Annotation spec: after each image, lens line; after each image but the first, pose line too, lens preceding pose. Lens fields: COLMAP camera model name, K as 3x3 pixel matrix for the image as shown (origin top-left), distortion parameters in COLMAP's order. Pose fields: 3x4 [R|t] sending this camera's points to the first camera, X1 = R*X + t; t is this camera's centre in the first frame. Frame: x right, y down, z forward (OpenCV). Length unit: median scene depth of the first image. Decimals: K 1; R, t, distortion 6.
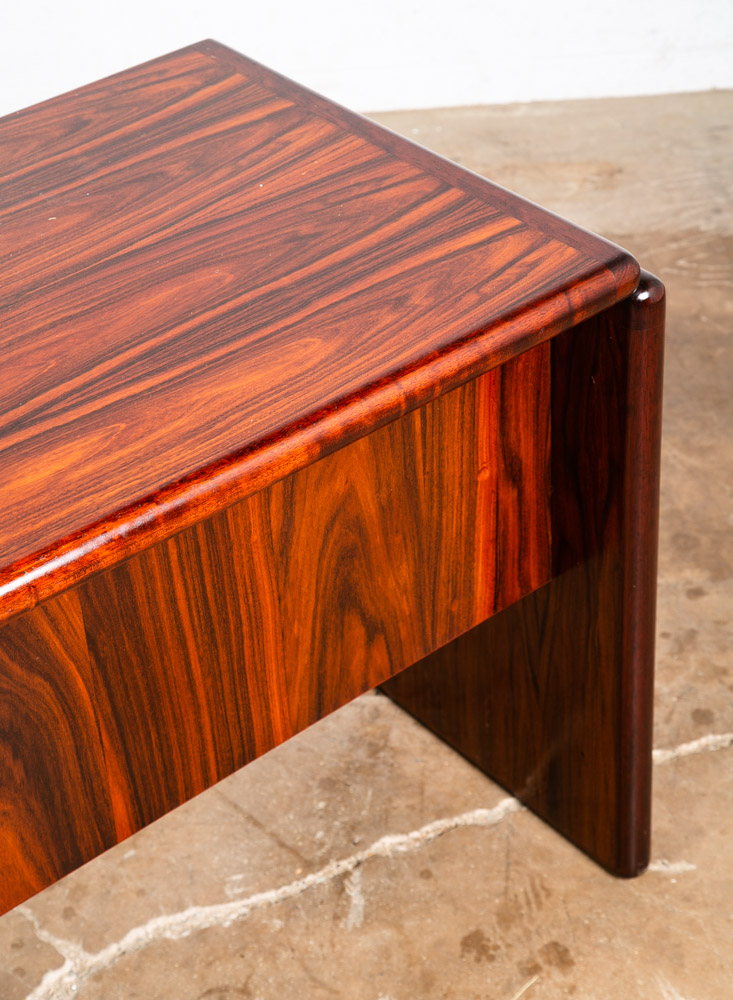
lens RADIAL K [[2179.1, 0, 383.4], [0, 2179.1, 439.2], [0, 0, 1]] dist [0.291830, -0.125927]
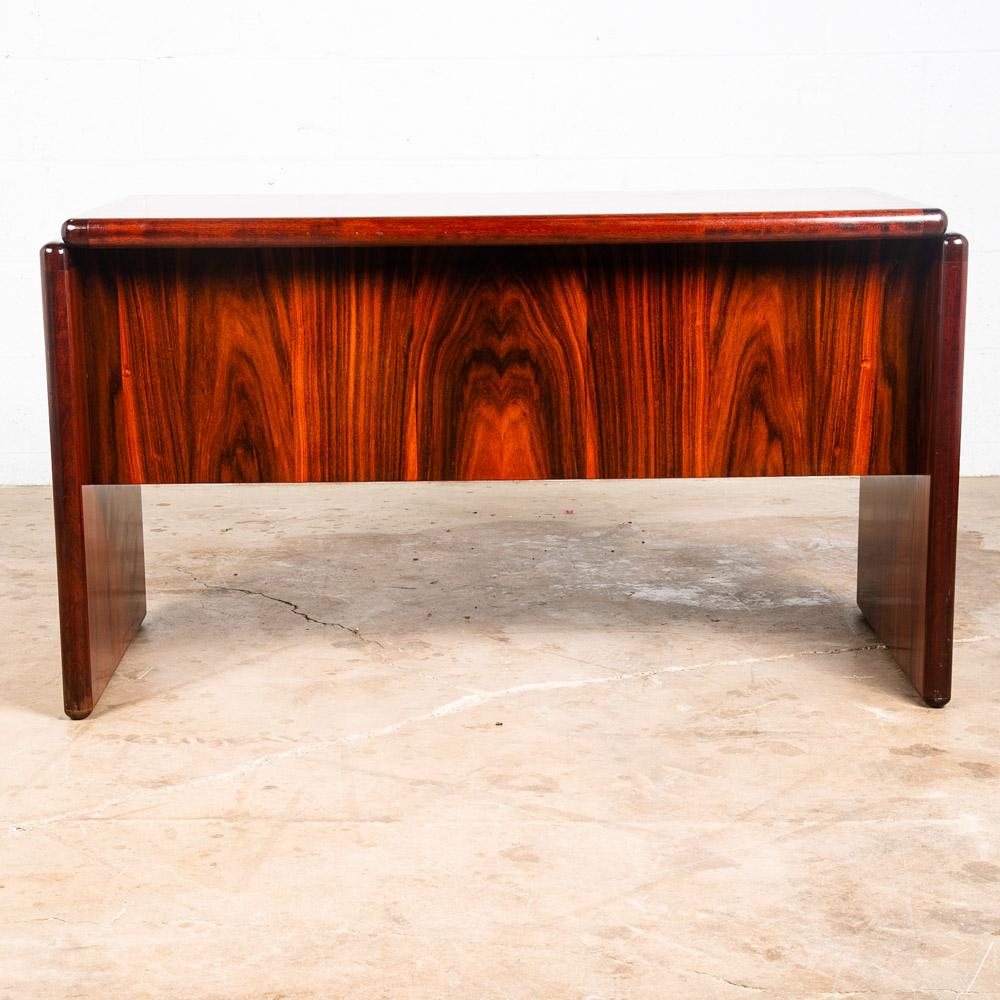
lens RADIAL K [[2118.5, 0, 500.0], [0, 2118.5, 500.0], [0, 0, 1]] dist [0.119885, -0.186117]
pose [[0.780064, 0.171034, -0.601870, 0.833546], [-0.387853, 0.886993, -0.250626, 0.631278], [0.490989, 0.428941, 0.758247, -0.329535]]
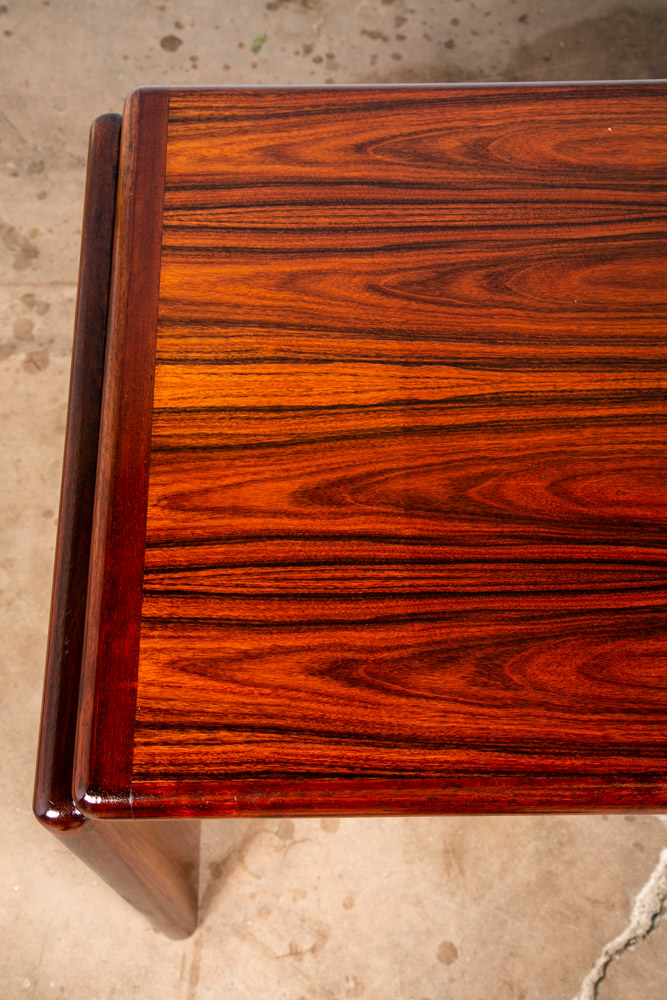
lens RADIAL K [[1253.8, 0, 333.5], [0, 1253.8, 500.0], [0, 0, 1]] dist [0.040890, 0.023753]
pose [[0.774970, 0.590029, -0.226470, -0.287789], [-0.395869, 0.732519, 0.553808, -0.151974], [0.492656, -0.339532, 0.801254, 0.352177]]
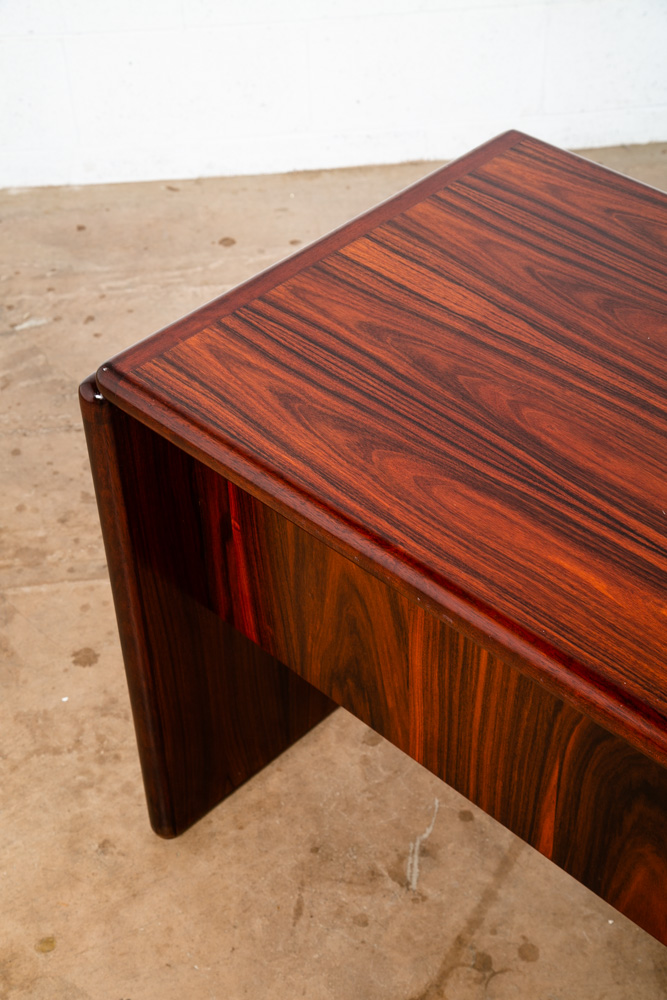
lens RADIAL K [[1611.1, 0, 333.5], [0, 1611.1, 500.0], [0, 0, 1]] dist [0.172731, 0.003846]
pose [[0.098447, 0.697749, -0.709545, 0.222089], [-0.557900, 0.629120, 0.541253, -0.262035], [0.824048, 0.342571, 0.451210, 0.372677]]
